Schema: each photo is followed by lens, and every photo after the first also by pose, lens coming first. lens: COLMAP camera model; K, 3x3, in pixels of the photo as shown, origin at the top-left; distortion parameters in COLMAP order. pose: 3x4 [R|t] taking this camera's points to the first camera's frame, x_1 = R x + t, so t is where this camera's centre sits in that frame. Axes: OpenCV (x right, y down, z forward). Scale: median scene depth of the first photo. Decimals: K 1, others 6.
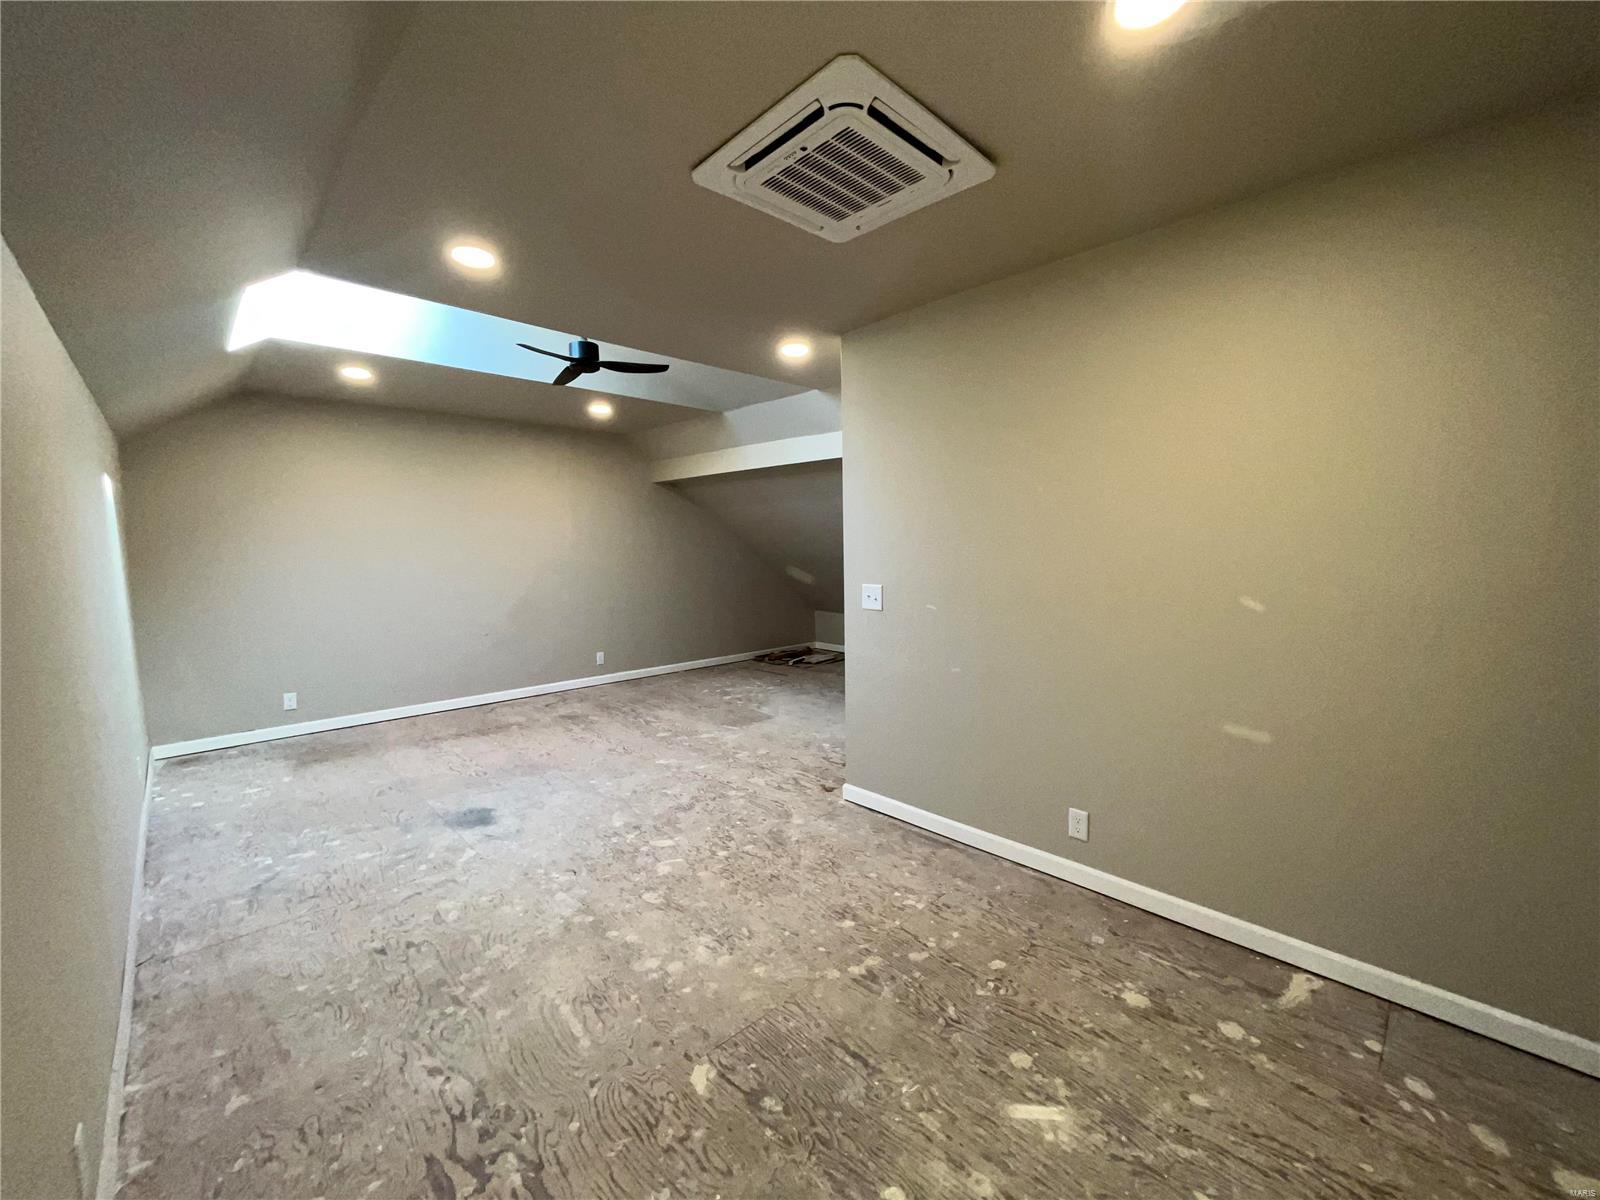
lens RADIAL K [[645.4, 0, 804.1], [0, 645.4, 591.8], [0, 0, 1]] dist [-0.001956, -0.000283]
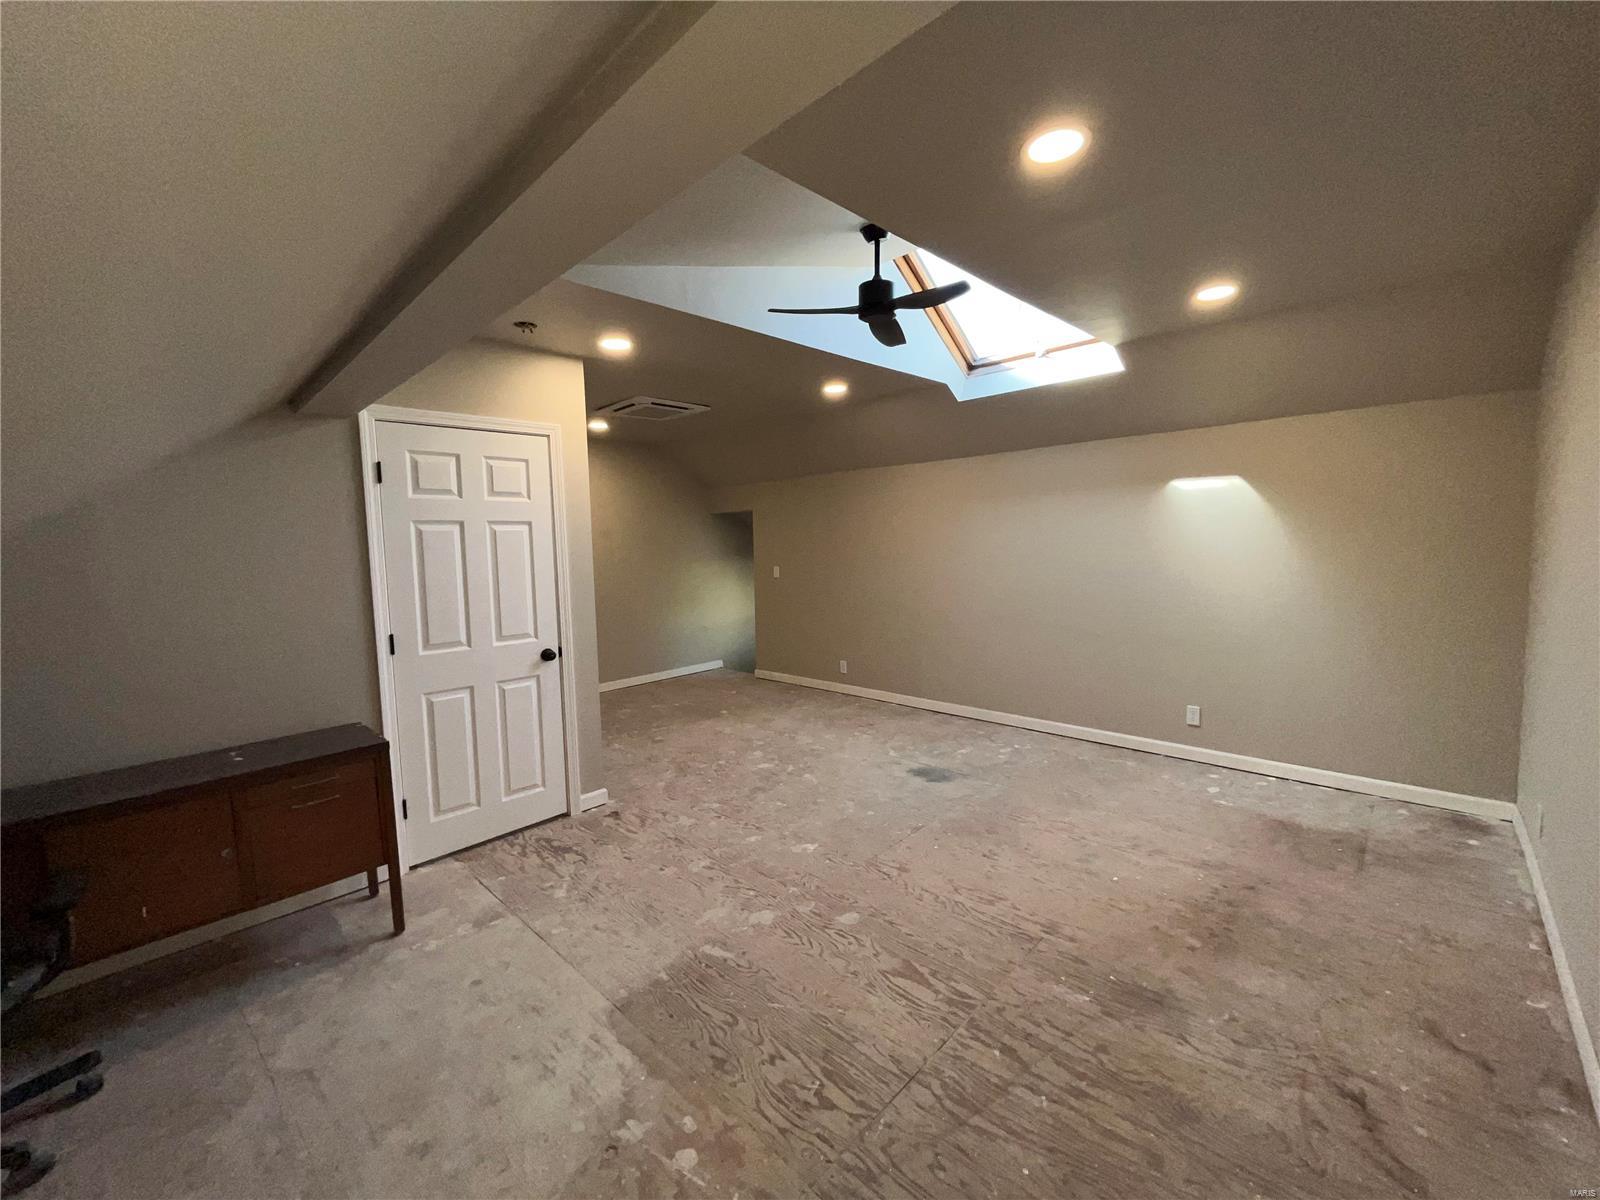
lens RADIAL K [[645.4, 0, 804.1], [0, 645.4, 591.8], [0, 0, 1]] dist [-0.001956, -0.000283]
pose [[-0.998918, 0.040806, -0.022310, -0.236461], [0.036880, 0.987302, 0.154516, -0.157390], [0.028332, 0.153526, -0.987738, 1.907881]]
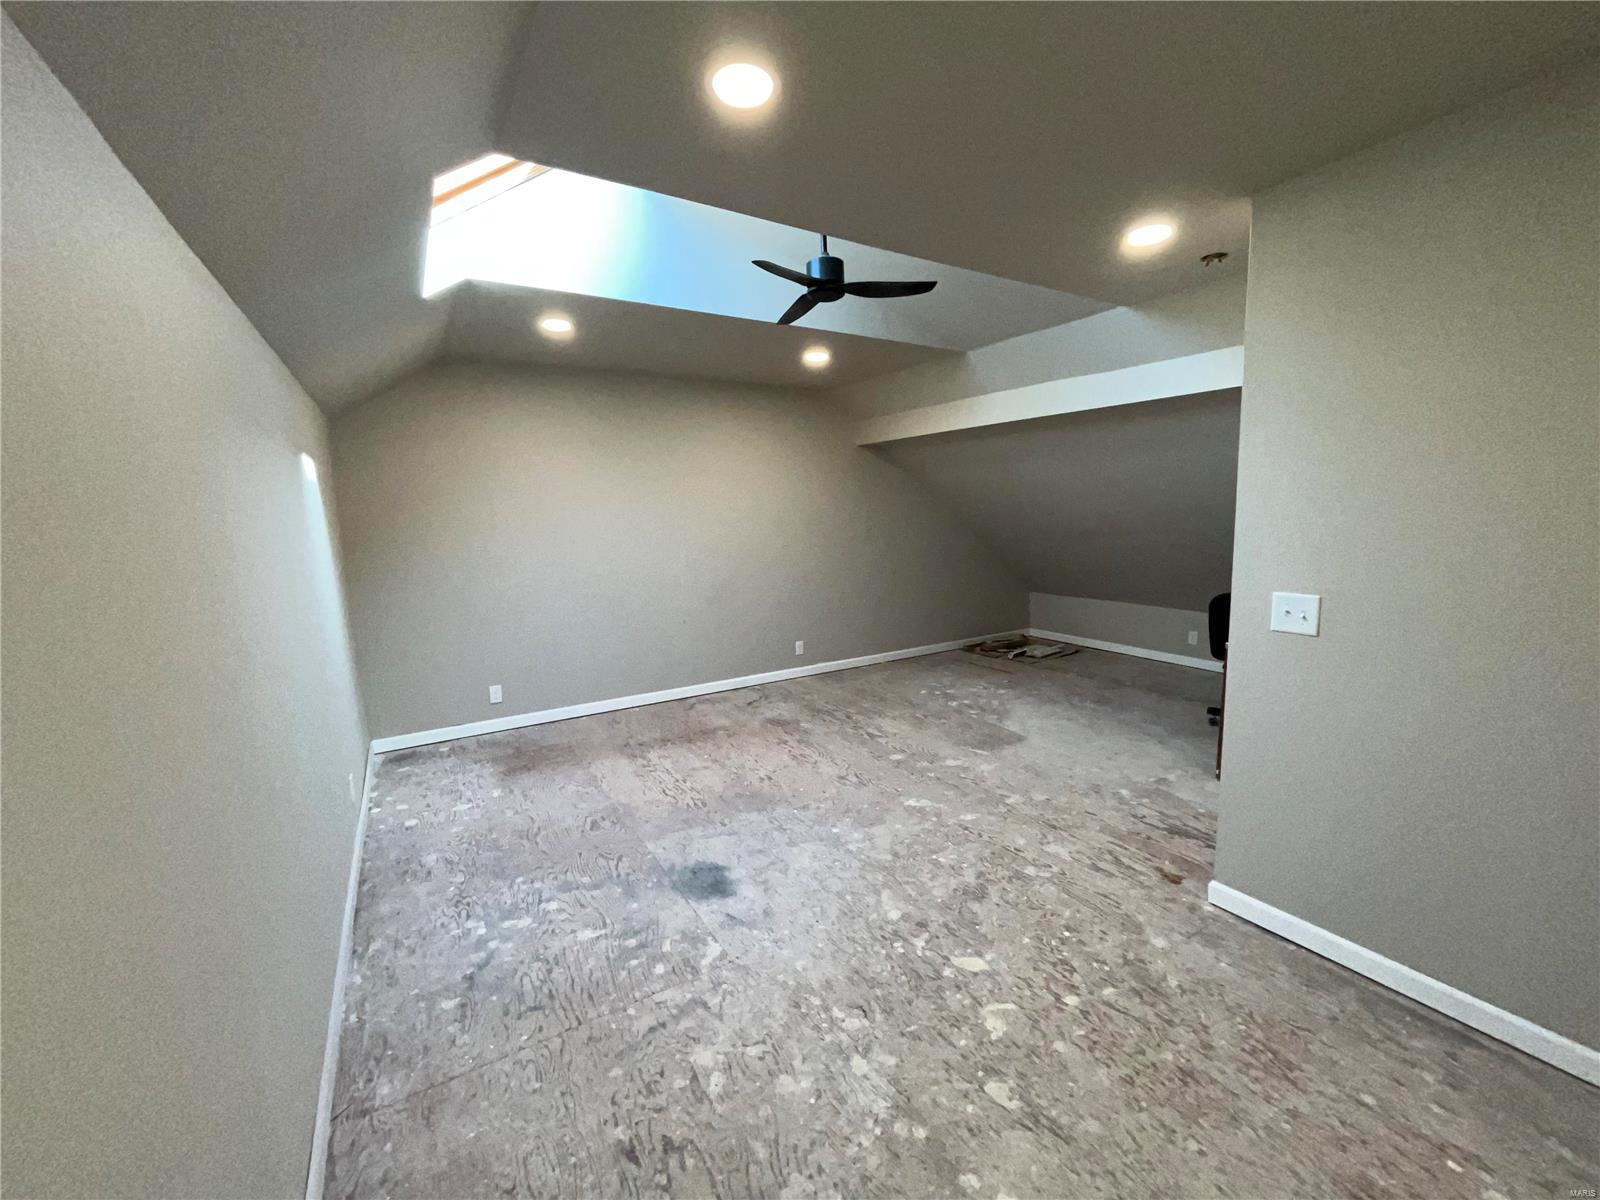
lens RADIAL K [[645.4, 0, 804.1], [0, 645.4, 591.8], [0, 0, 1]] dist [-0.001956, -0.000283]
pose [[0.975819, 0.016300, -0.217970, -0.205769], [-0.003768, 0.998322, 0.057788, -0.043220], [0.218546, -0.055569, 0.974243, 0.249442]]
